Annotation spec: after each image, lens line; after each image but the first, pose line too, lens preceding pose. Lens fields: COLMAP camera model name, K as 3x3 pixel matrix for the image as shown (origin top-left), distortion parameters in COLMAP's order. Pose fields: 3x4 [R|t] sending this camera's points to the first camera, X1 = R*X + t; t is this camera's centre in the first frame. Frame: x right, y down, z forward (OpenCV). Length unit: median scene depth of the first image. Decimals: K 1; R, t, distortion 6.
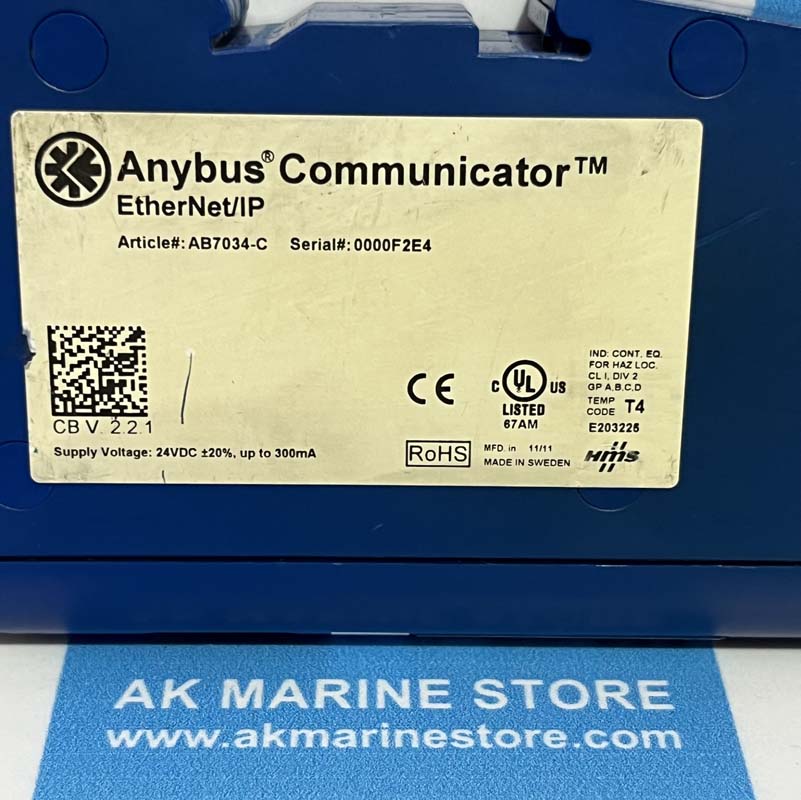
lens RADIAL K [[1669.5, 0, 398.7], [0, 1669.5, 401.4], [0, 0, 1]] dist [0.045794, 0.000000]
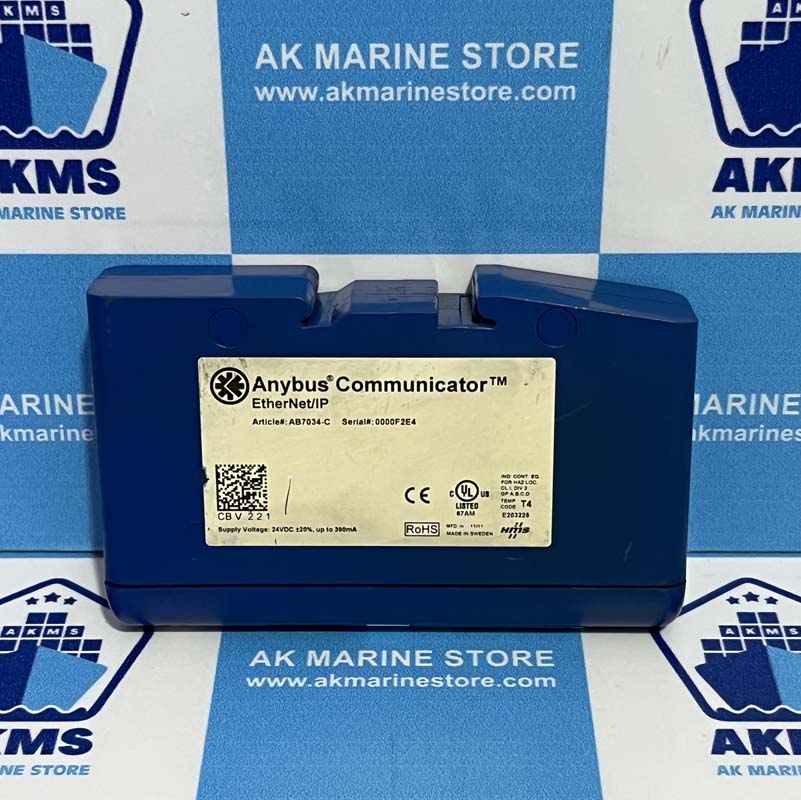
lens RADIAL K [[1669.5, 0, 393.2], [0, 1669.5, 400.3], [0, 0, 1]] dist [0.045794, 0.000000]
pose [[0.999260, -0.008374, -0.037532, 0.063030], [0.008598, 0.999946, 0.005832, -0.124727], [0.037481, -0.006150, 0.999278, -0.873111]]
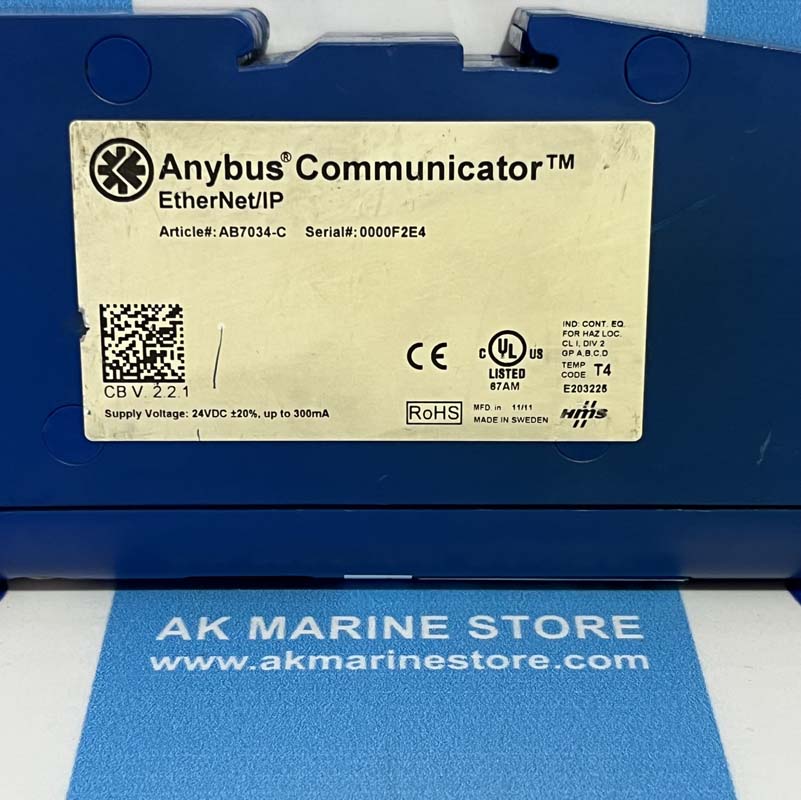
lens RADIAL K [[1669.5, 0, 397.3], [0, 1669.5, 399.9], [0, 0, 1]] dist [0.045794, 0.000000]
pose [[0.999854, -0.009340, -0.014286, 0.014650], [0.008736, 0.999088, -0.041787, 0.070900], [0.014664, 0.041656, 0.999024, -0.162081]]
